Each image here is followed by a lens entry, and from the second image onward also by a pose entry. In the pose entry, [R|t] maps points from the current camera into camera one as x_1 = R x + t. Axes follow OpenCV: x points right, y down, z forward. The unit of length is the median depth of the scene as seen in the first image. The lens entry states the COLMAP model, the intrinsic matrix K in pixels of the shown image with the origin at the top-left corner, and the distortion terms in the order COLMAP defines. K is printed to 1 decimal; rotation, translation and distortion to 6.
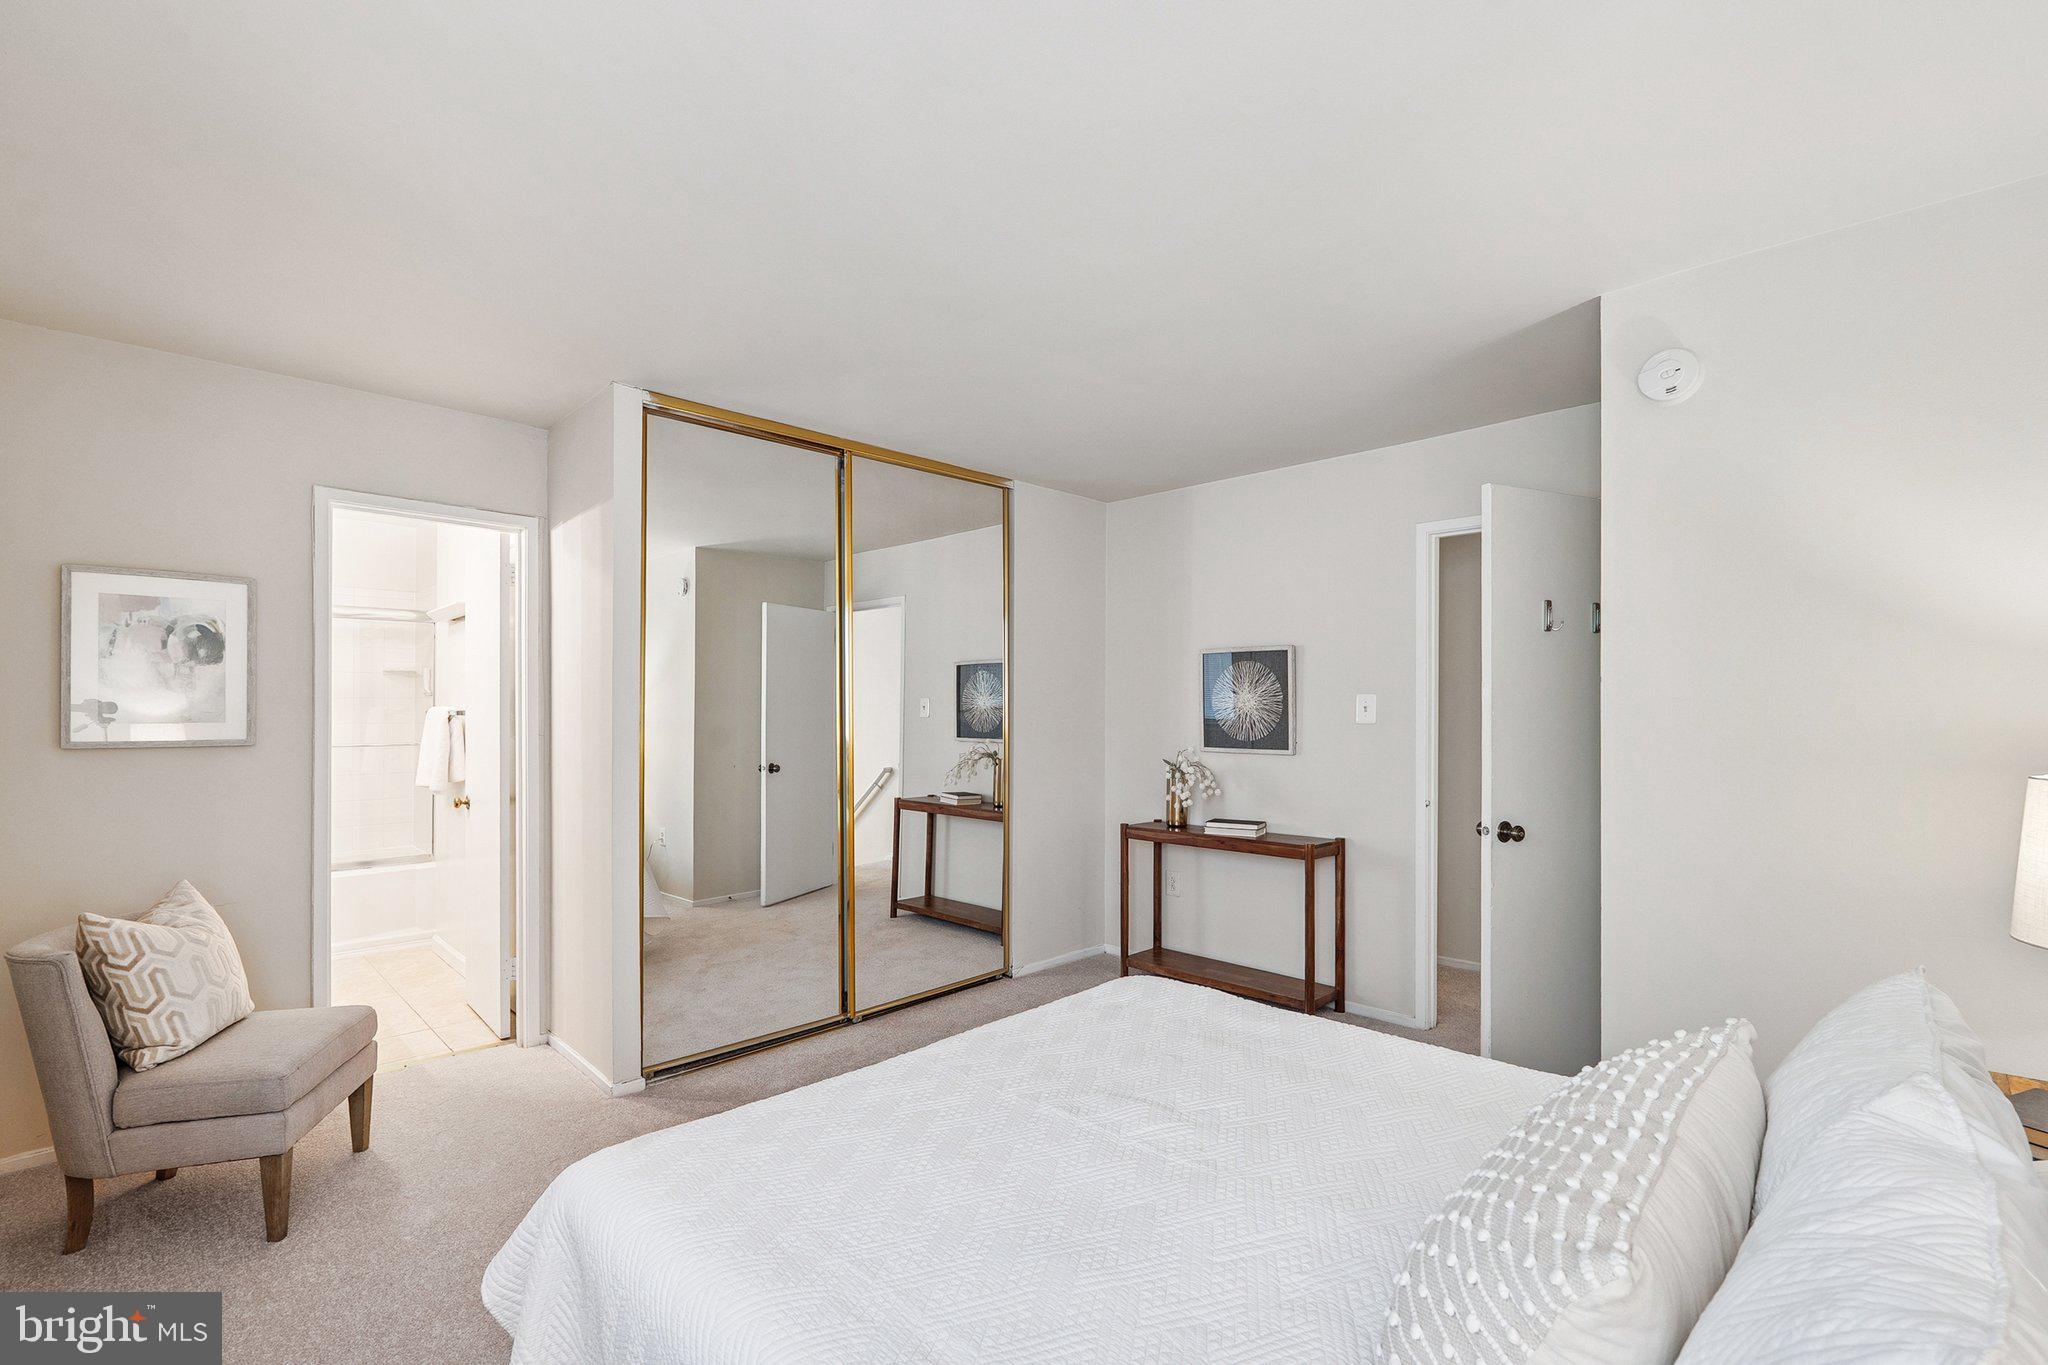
lens RADIAL K [[915.9, 0, 1027.0], [0, 915.9, 698.4], [0, 0, 1]] dist [-0.006209, 0.001290]
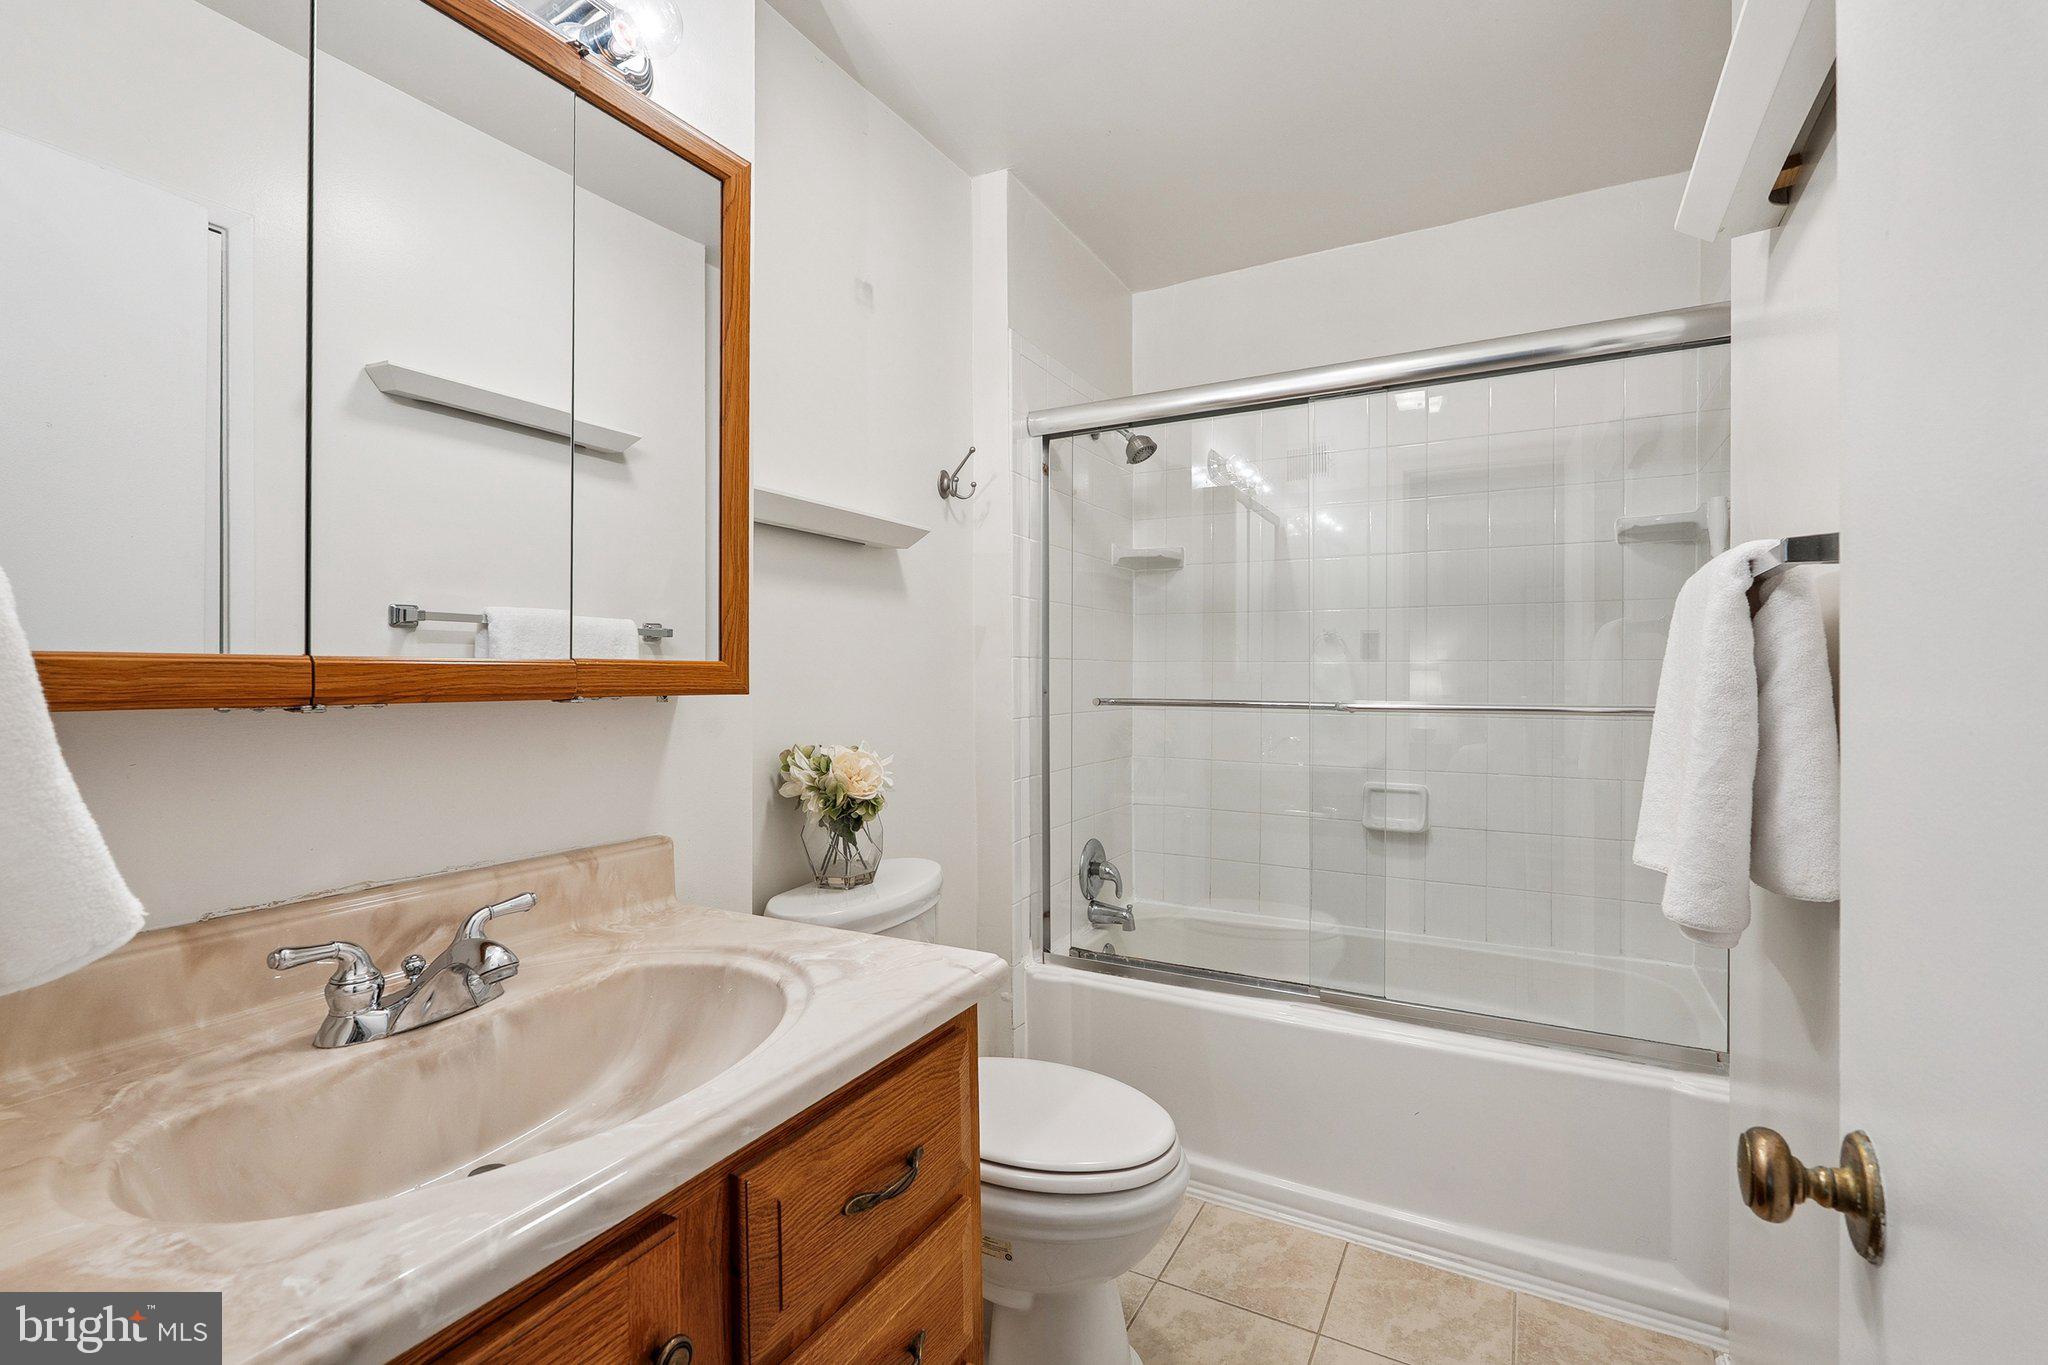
lens RADIAL K [[915.9, 0, 1026.0], [0, 915.9, 671.7], [0, 0, 1]] dist [-0.006209, 0.001290]
pose [[0.283453, 0.002035, -0.958984, -0.486116], [0.010076, 0.999936, 0.005100, 0.038289], [0.958933, -0.011108, 0.283414, 0.792170]]
